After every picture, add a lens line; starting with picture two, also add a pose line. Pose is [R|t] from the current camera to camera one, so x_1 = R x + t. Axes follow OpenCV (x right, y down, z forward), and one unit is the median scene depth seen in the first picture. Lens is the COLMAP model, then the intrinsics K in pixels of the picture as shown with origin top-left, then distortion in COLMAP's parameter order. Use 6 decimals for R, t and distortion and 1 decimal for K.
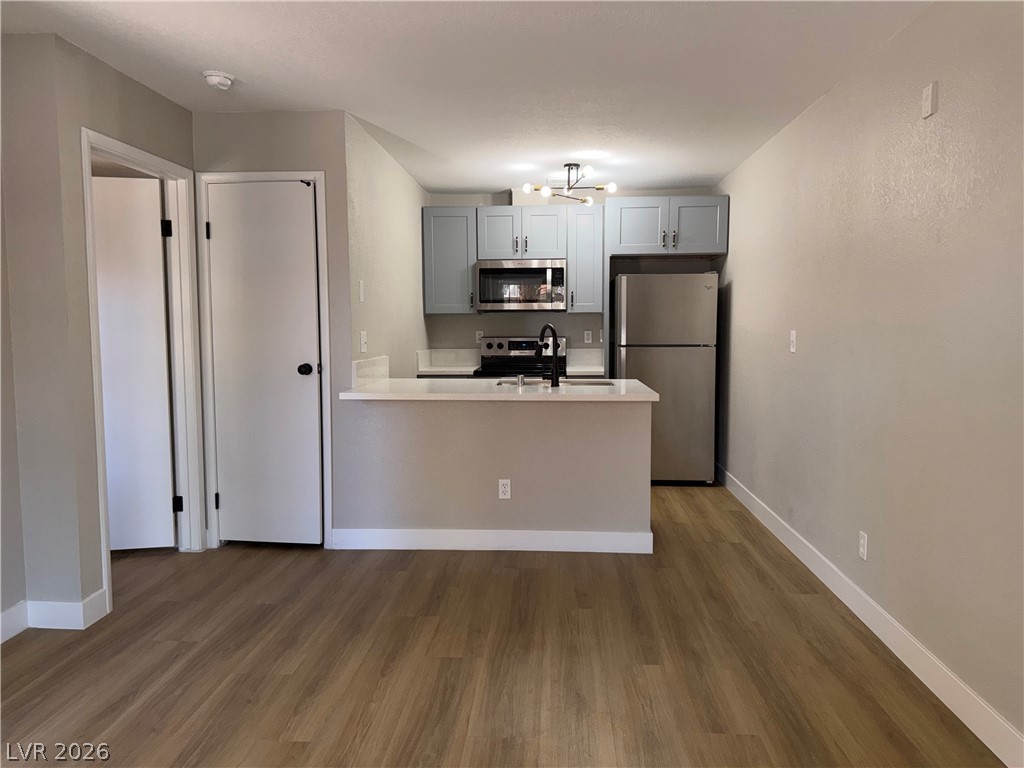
lens RADIAL K [[724.3, 0, 523.0], [0, 724.3, 402.8], [0, 0, 1]] dist [0.035315, -0.046121]
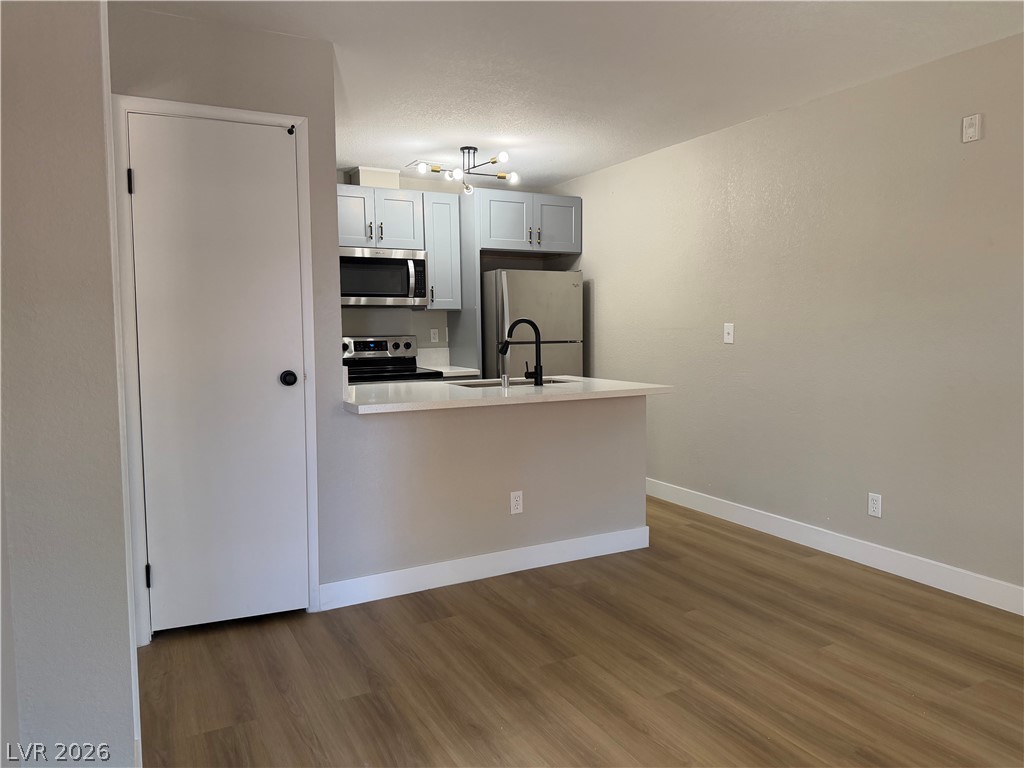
lens RADIAL K [[724.3, 0, 510.8], [0, 724.3, 398.2], [0, 0, 1]] dist [0.035315, -0.046121]
pose [[0.851100, -0.057382, 0.521857, -0.385744], [0.062973, 0.997990, 0.007033, -0.012722], [-0.521212, 0.026877, 0.853004, 0.186777]]
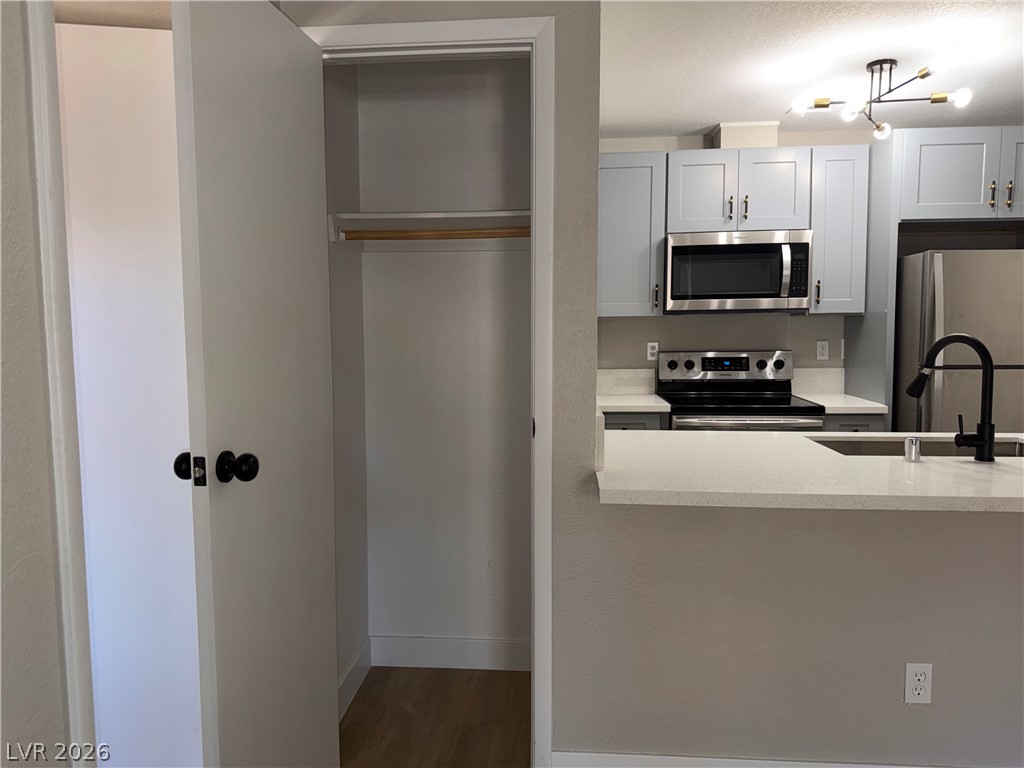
lens RADIAL K [[724.3, 0, 507.3], [0, 724.3, 393.5], [0, 0, 1]] dist [0.035315, -0.046121]
pose [[0.999848, -0.005088, -0.016697, -0.225693], [0.004829, 0.999868, -0.015482, -0.051523], [0.016773, 0.015399, 0.999741, 0.403232]]
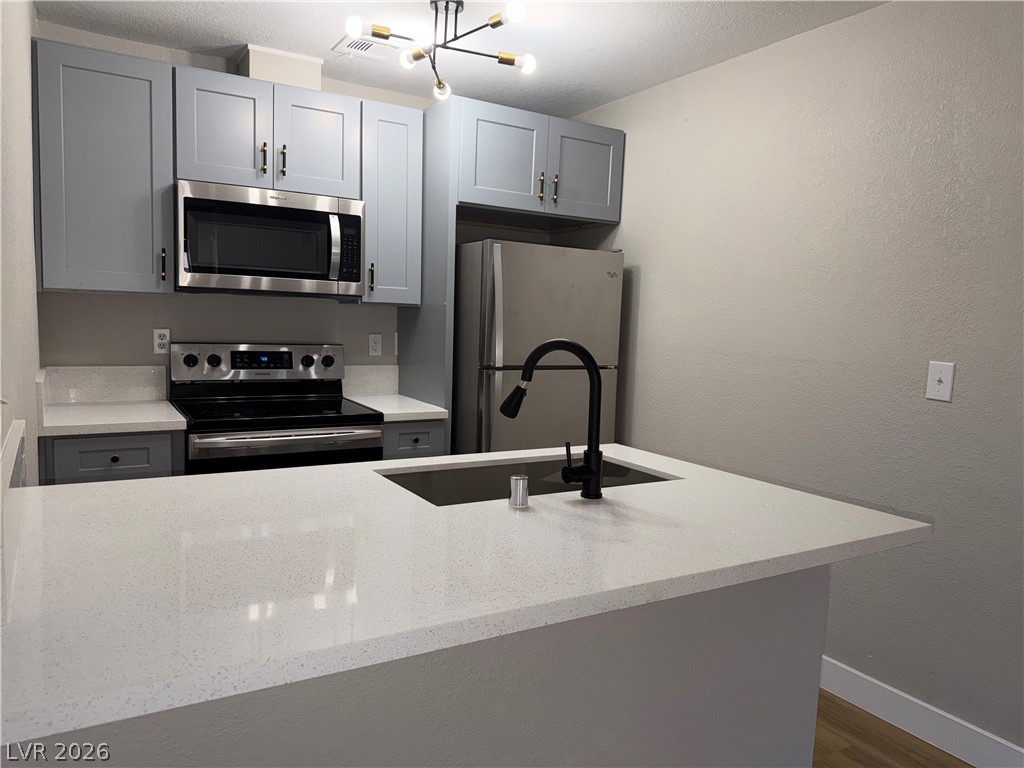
lens RADIAL K [[724.3, 0, 509.6], [0, 724.3, 399.3], [0, 0, 1]] dist [0.035315, -0.046121]
pose [[0.821873, -0.031324, 0.568808, -0.182013], [0.021169, 0.999477, 0.024454, -0.072043], [-0.569277, -0.008057, 0.822107, 0.566567]]
